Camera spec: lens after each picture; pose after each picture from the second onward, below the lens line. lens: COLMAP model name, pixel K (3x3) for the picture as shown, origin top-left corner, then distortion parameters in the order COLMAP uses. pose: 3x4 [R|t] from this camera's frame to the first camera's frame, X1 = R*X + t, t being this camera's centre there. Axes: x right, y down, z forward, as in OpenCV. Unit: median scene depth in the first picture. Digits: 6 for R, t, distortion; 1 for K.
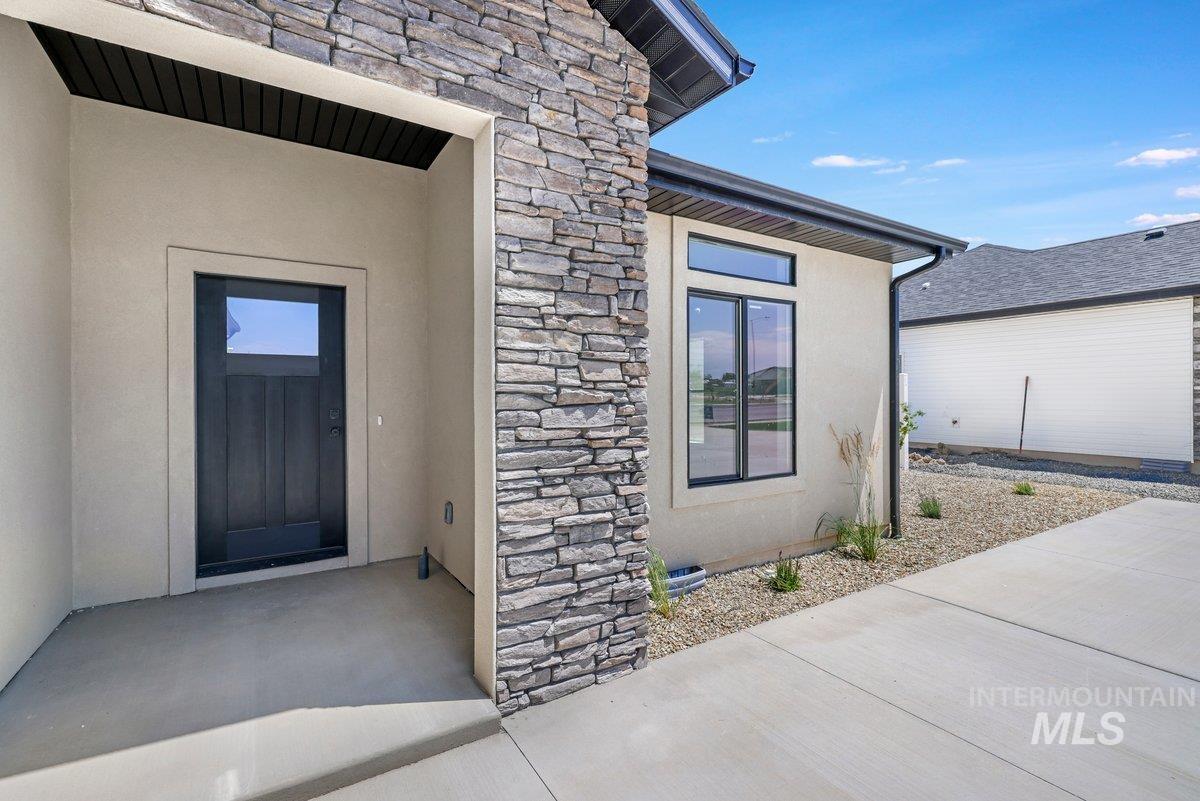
lens RADIAL K [[534.6, 0, 610.9], [0, 534.6, 395.9], [0, 0, 1]] dist [-0.011809, 0.000276]
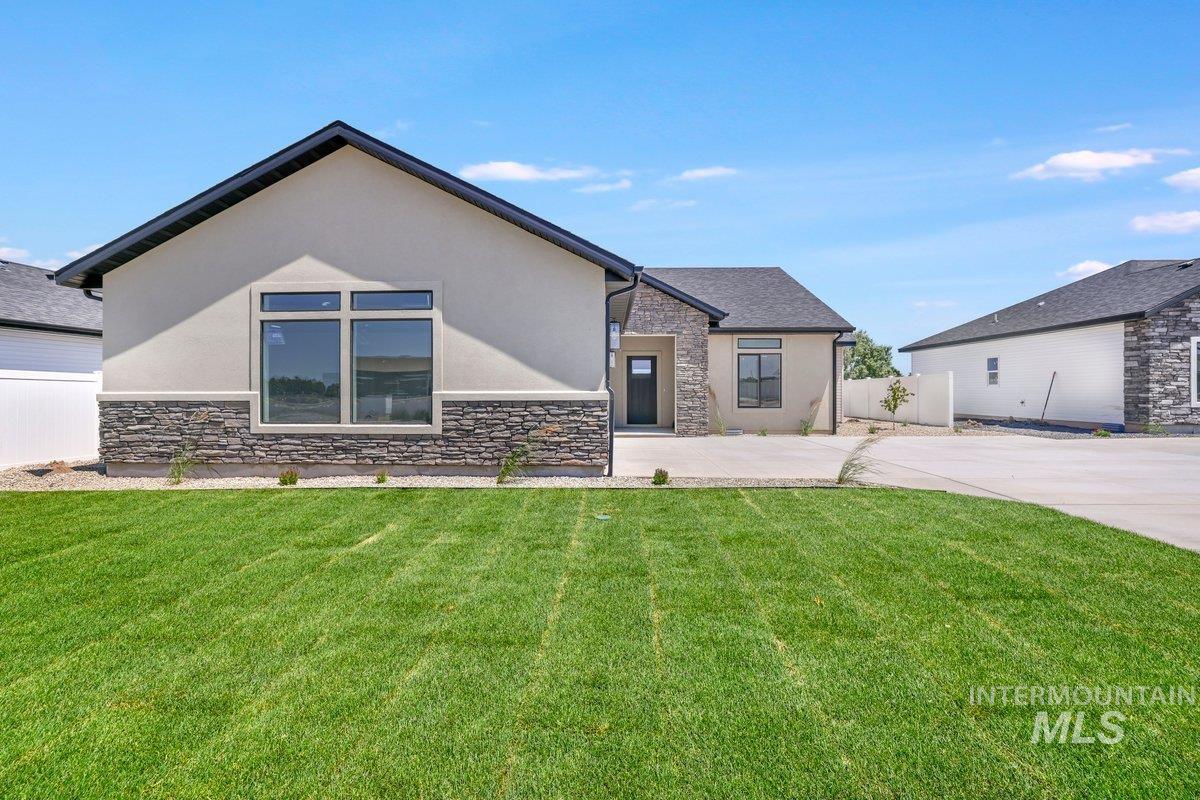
lens RADIAL K [[534.6, 0, 610.9], [0, 534.6, 395.4], [0, 0, 1]] dist [-0.011809, 0.000276]
pose [[0.831708, 0.006192, -0.555178, 1.627958], [-0.002081, 0.999966, 0.008035, 0.064922], [0.555209, -0.005527, 0.831693, -2.850963]]
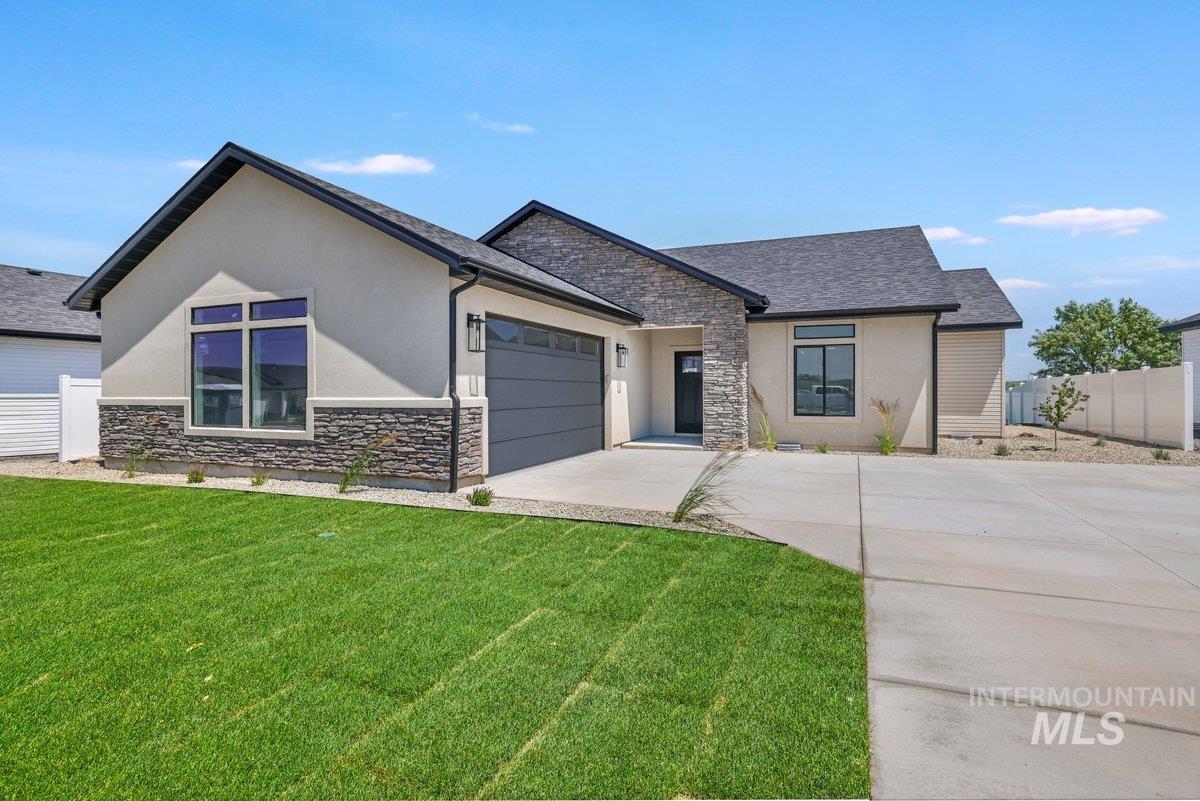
lens RADIAL K [[620.0, 0, 599.1], [0, 620.0, 395.2], [0, 0, 1]] dist [0.003331, 0.000694]
pose [[0.566773, 0.007854, -0.823837, 2.550057], [-0.000001, 0.999955, 0.009532, 0.034530], [0.823874, -0.005401, 0.566747, -1.946508]]
